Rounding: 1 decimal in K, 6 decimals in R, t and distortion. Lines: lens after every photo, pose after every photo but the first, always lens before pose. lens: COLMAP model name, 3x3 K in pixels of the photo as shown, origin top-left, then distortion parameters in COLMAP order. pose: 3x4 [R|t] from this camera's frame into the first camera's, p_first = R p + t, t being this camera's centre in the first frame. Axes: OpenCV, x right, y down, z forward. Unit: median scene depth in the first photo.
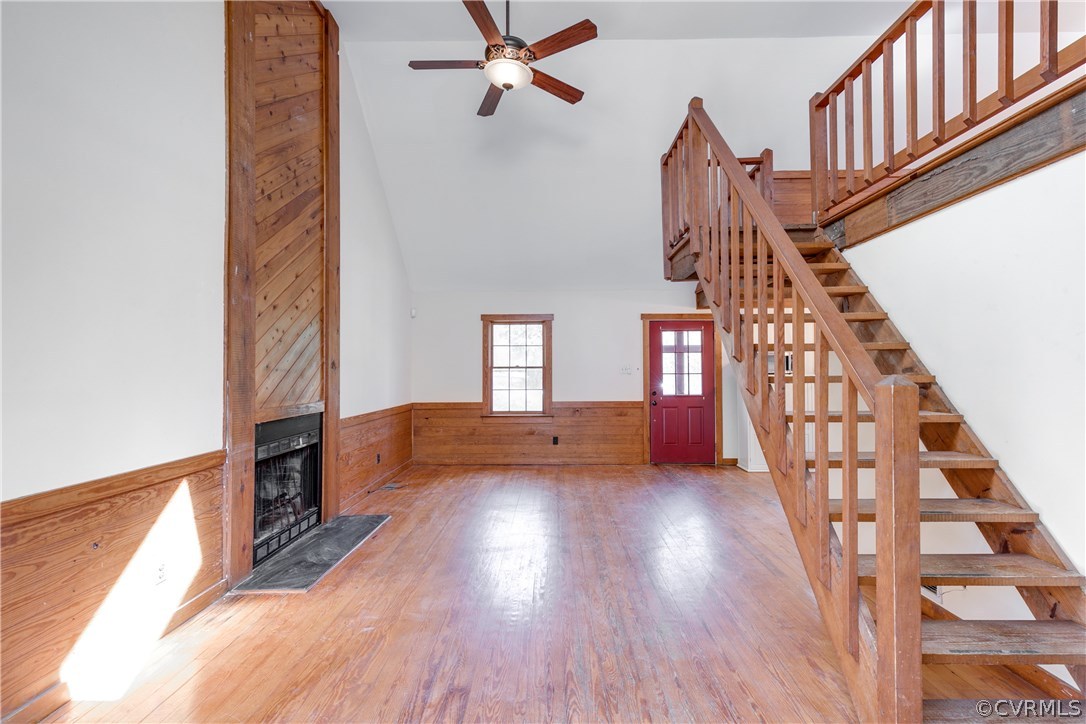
lens RADIAL K [[503.4, 0, 543.0], [0, 503.4, 362.0], [0, 0, 1]] dist [0.003159, 0.000180]
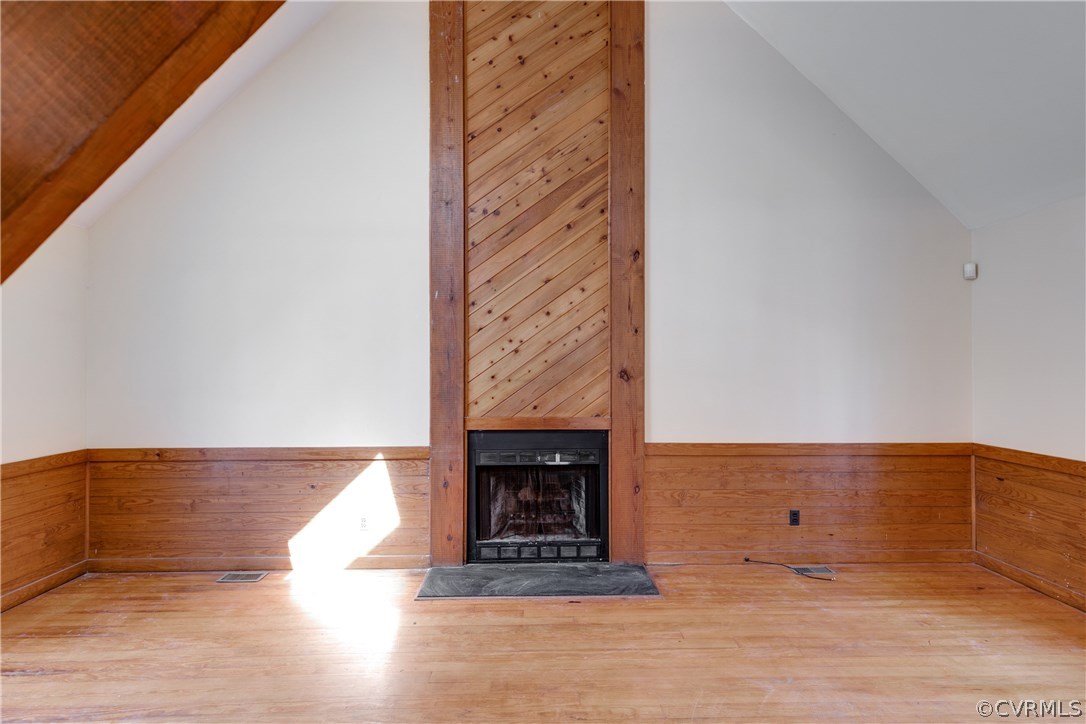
lens RADIAL K [[484.6, 0, 543.0], [0, 484.6, 362.0], [0, 0, 1]] dist [0.011973, -0.000108]
pose [[0.036543, -0.004090, -0.999324, 0.452171], [0.017022, 0.999849, -0.003470, -0.016496], [0.999187, -0.016884, 0.036607, 1.051417]]
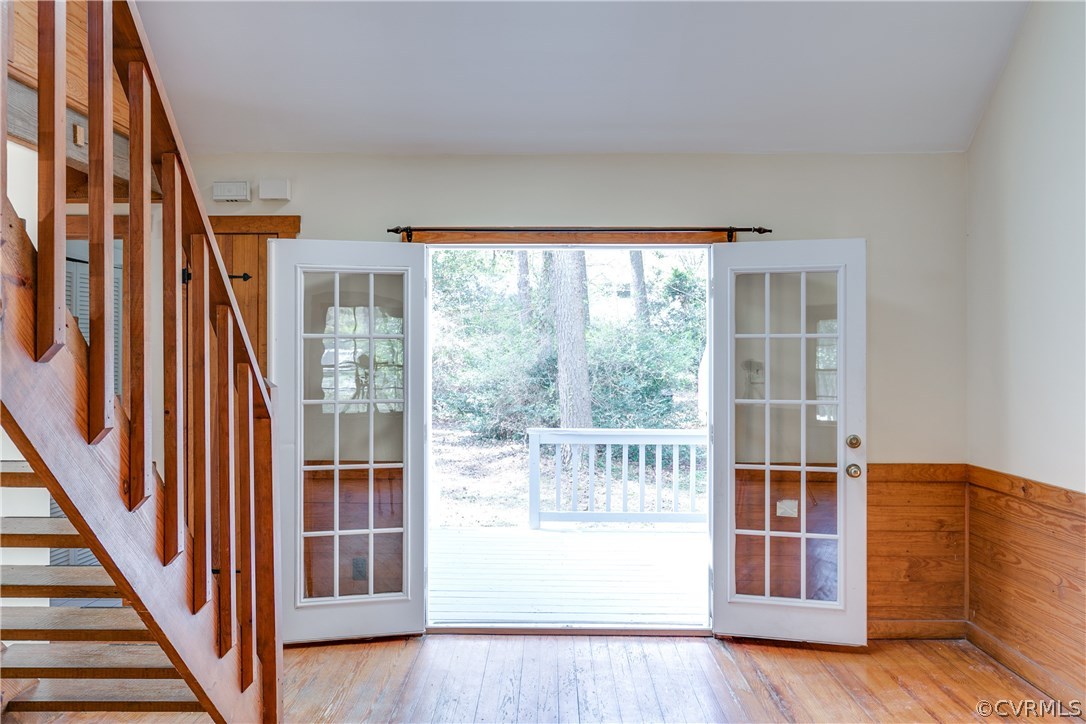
lens RADIAL K [[800.0, 0, 543.0], [0, 800.0, 362.0], [0, 0, 1]] dist [-0.005901, -0.003284]
pose [[-0.999979, 0.002152, -0.006126, 0.059761], [0.002214, 0.999946, -0.010197, 0.004598], [0.006103, -0.010210, -0.999929, 1.279734]]
